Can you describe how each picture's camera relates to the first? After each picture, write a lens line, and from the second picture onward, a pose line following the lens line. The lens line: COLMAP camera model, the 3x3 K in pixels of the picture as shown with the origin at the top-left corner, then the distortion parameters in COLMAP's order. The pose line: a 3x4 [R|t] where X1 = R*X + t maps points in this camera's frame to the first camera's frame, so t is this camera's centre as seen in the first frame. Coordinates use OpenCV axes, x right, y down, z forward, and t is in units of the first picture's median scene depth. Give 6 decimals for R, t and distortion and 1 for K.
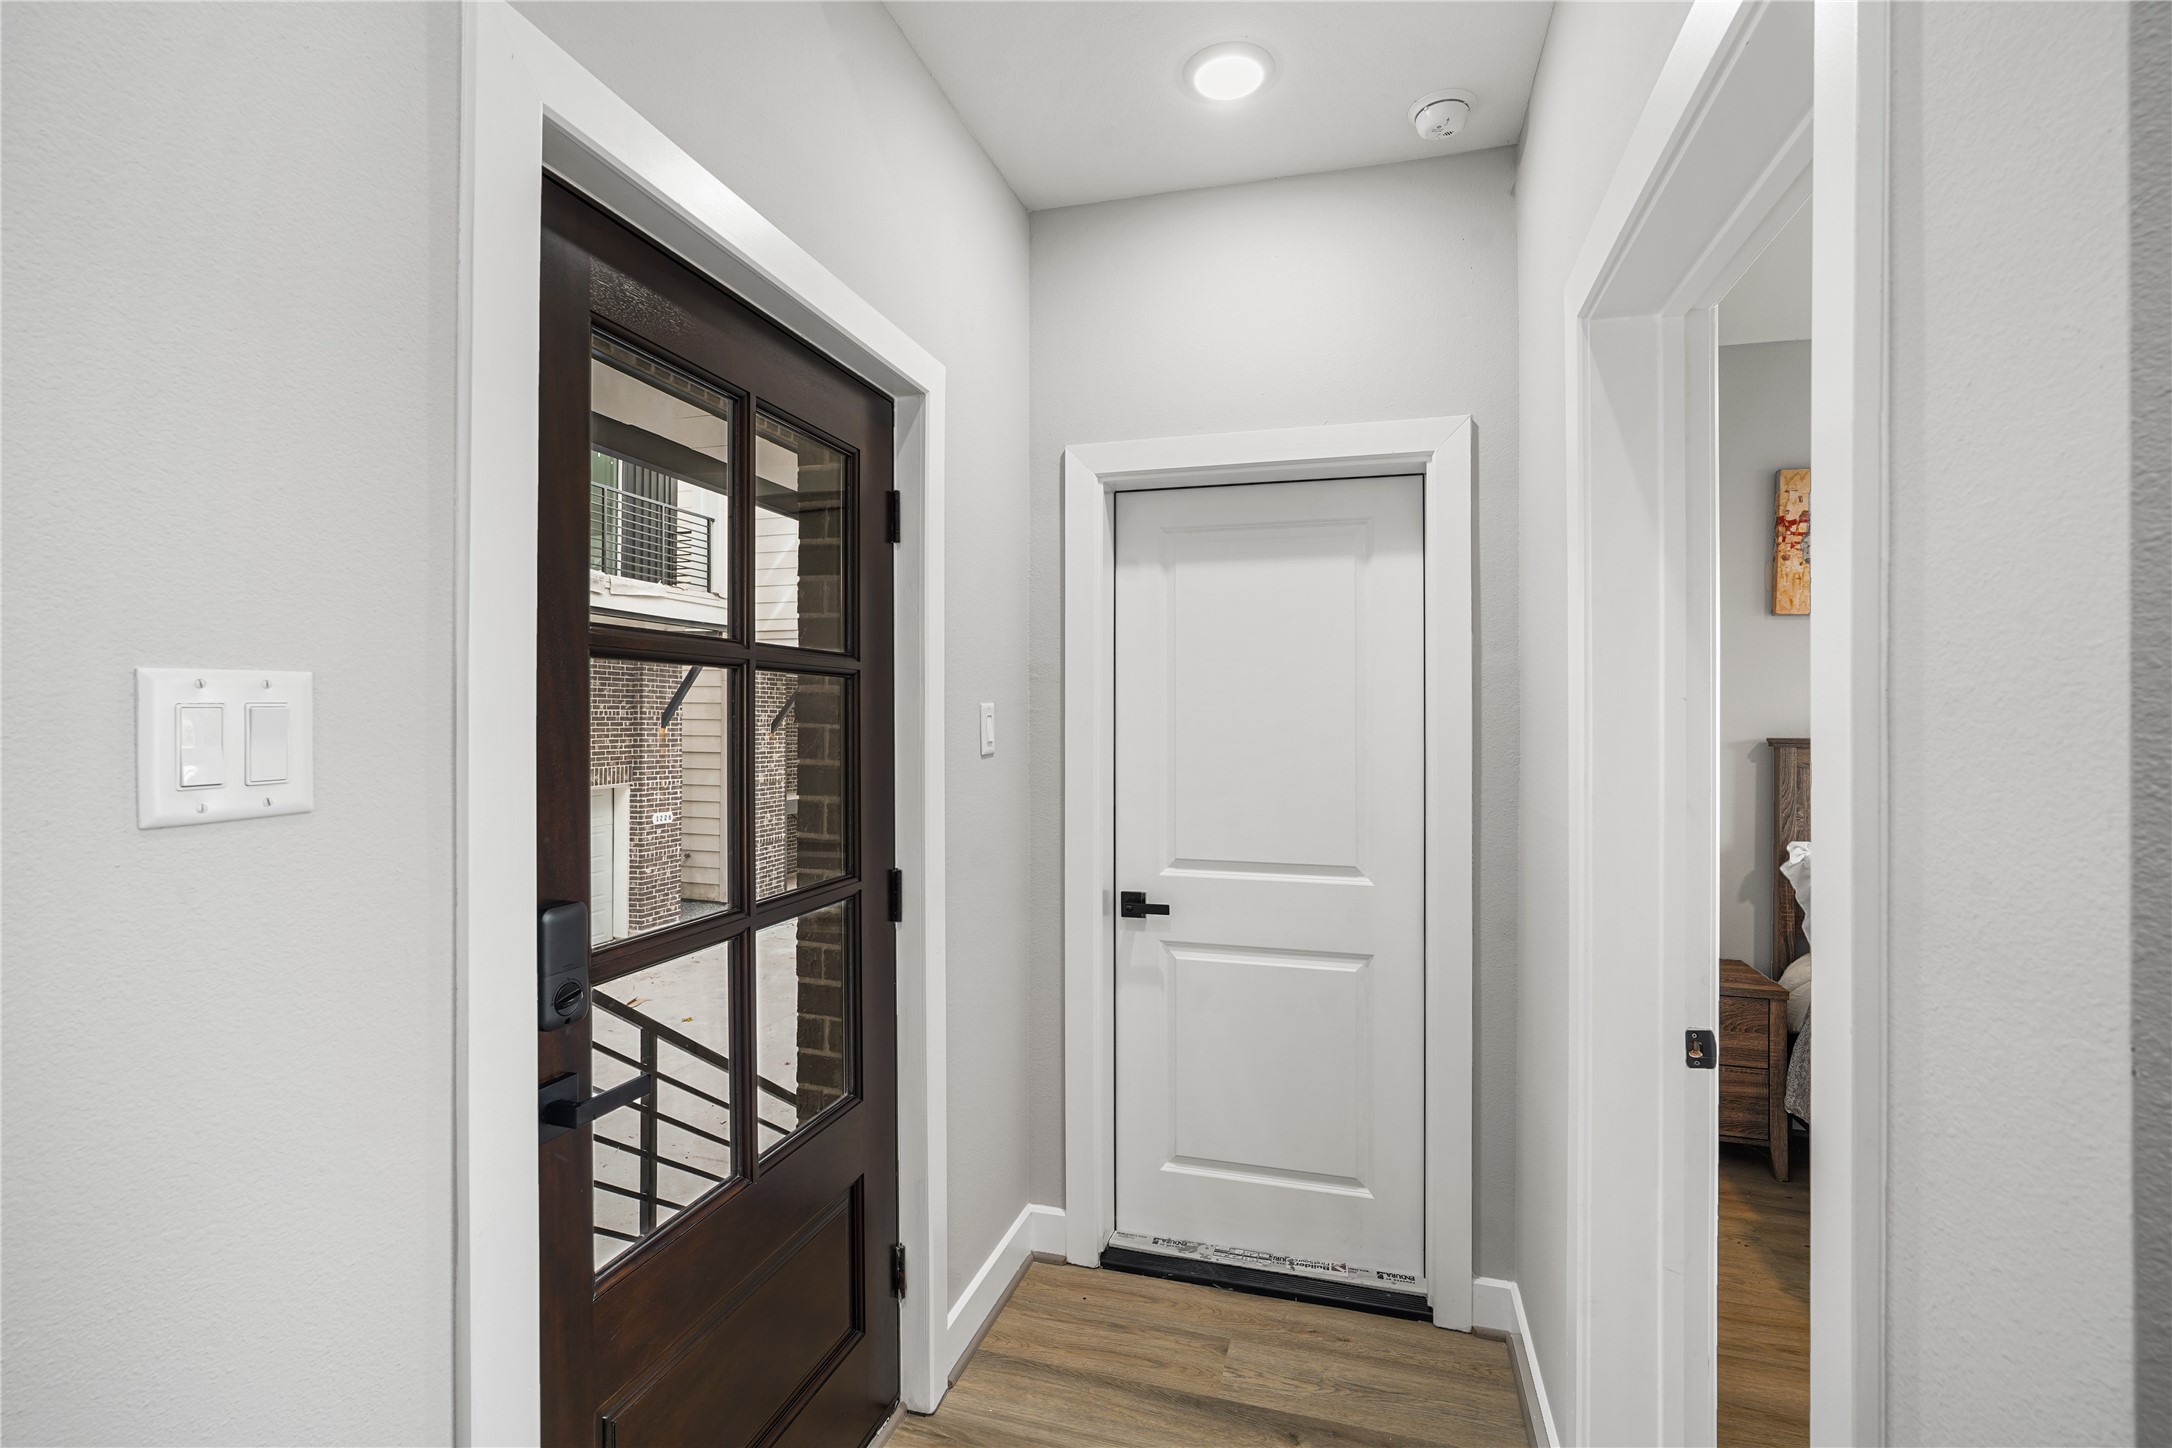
lens RADIAL K [[962.4, 0, 1090.8], [0, 962.4, 722.6], [0, 0, 1]] dist [-0.005980, -0.000976]
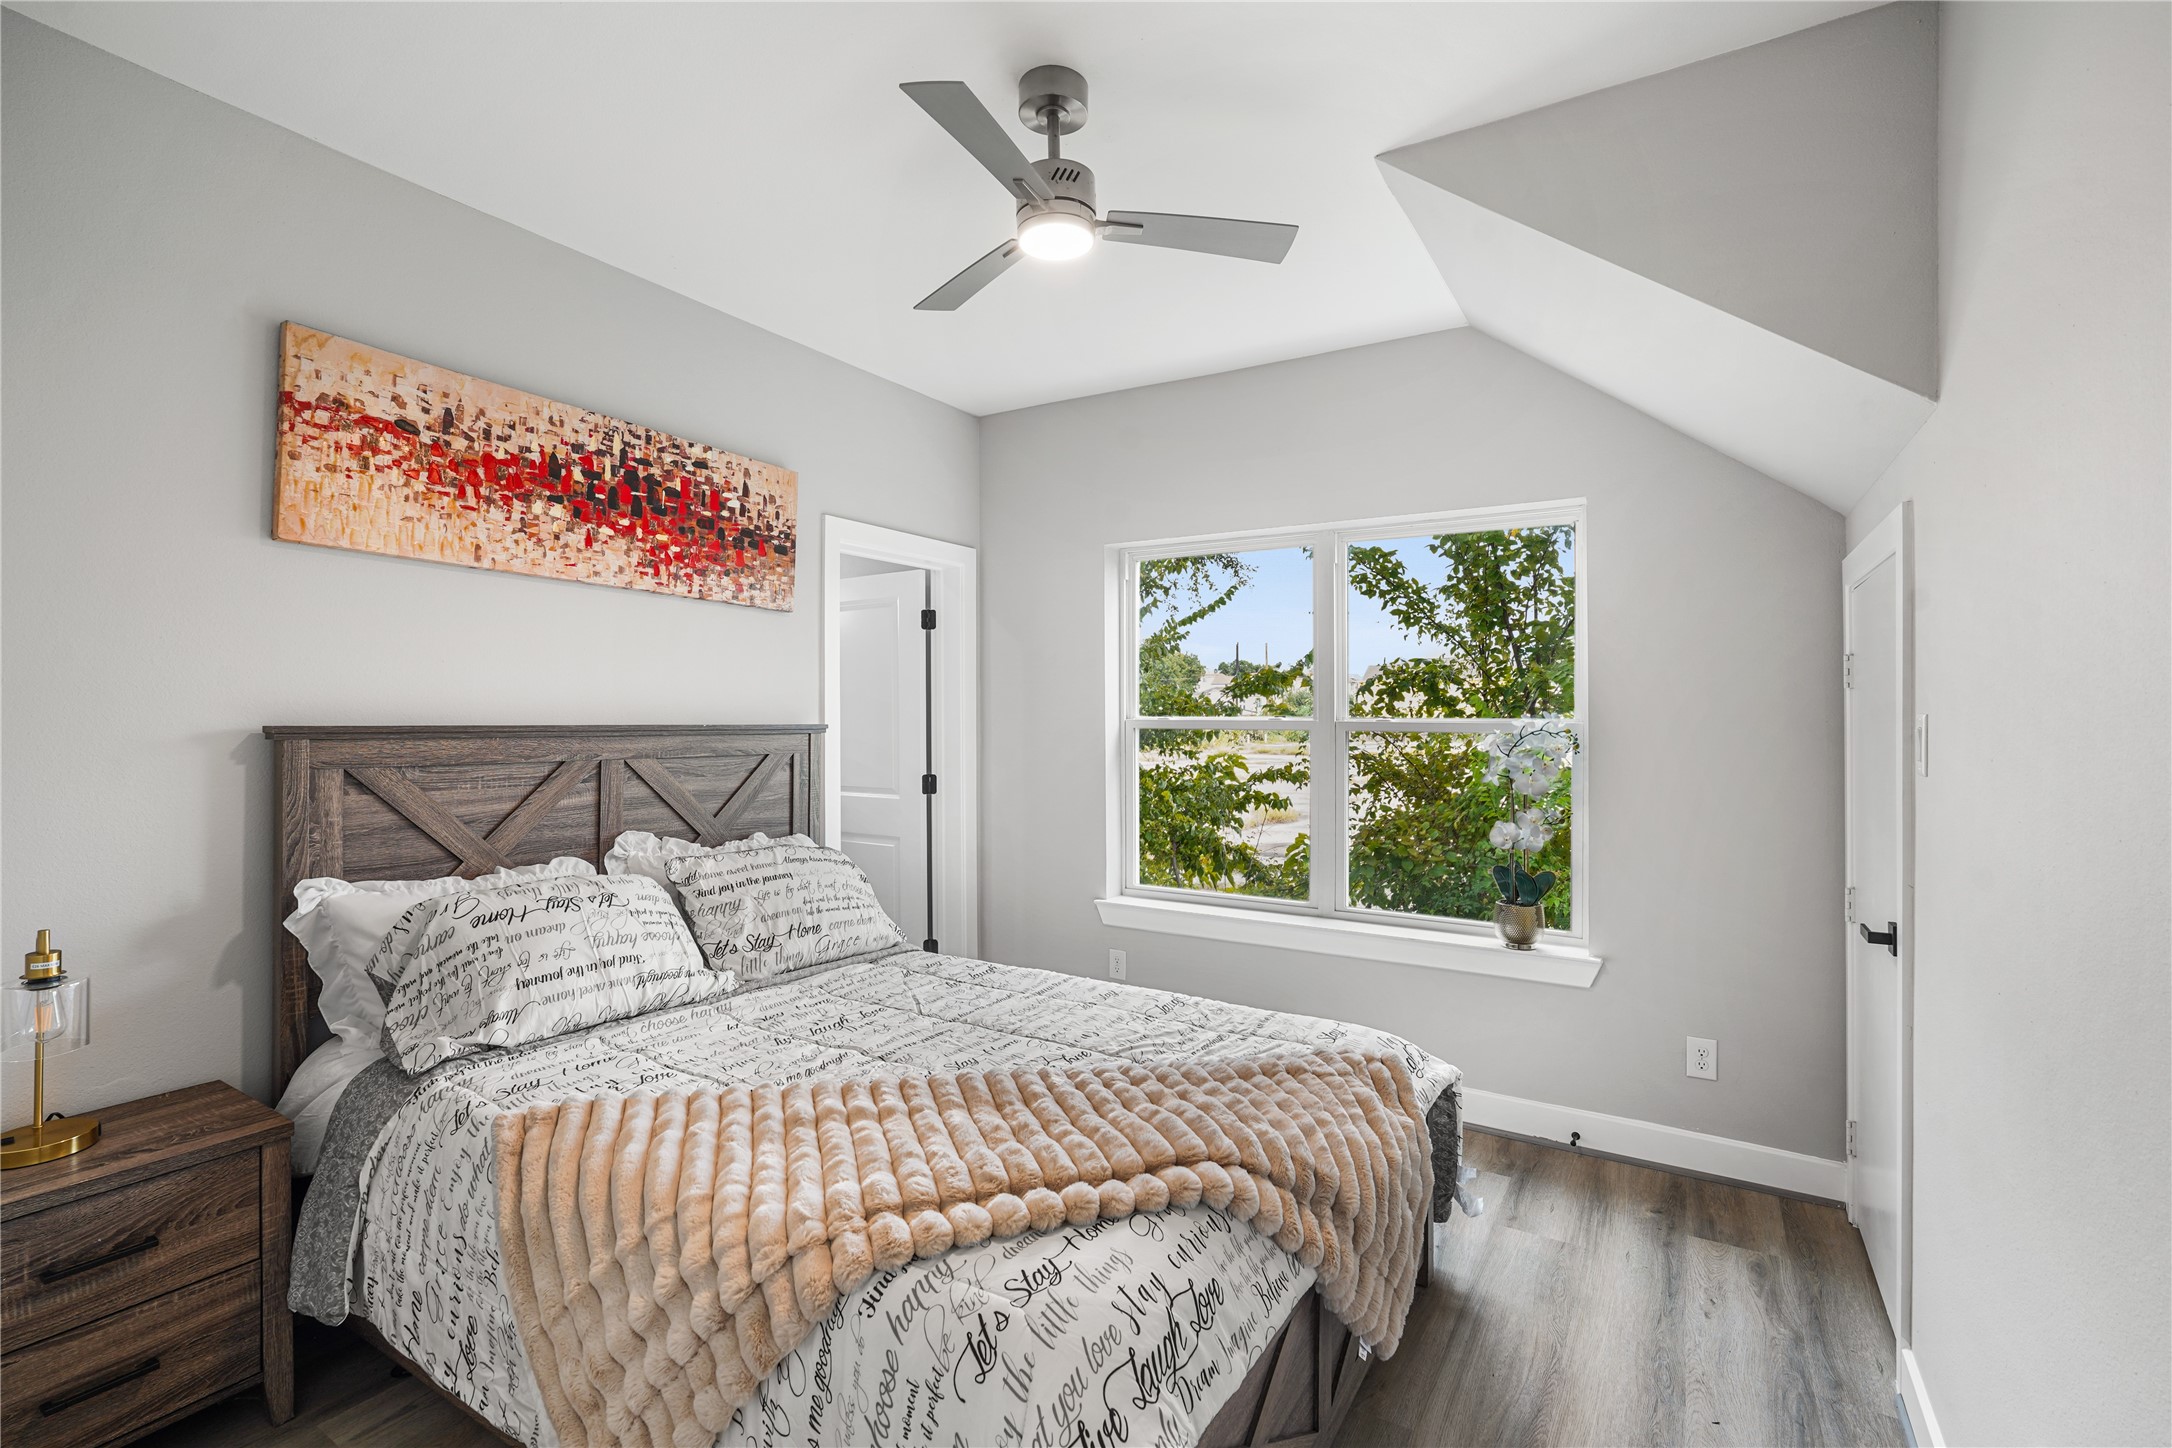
lens RADIAL K [[962.4, 0, 1092.6], [0, 962.4, 714.9], [0, 0, 1]] dist [-0.005980, -0.000976]
pose [[0.266666, 0.000858, 0.963789, 0.231067], [-0.001881, 0.999998, -0.000370, 0.007788], [-0.963787, -0.001714, 0.266667, 0.287042]]
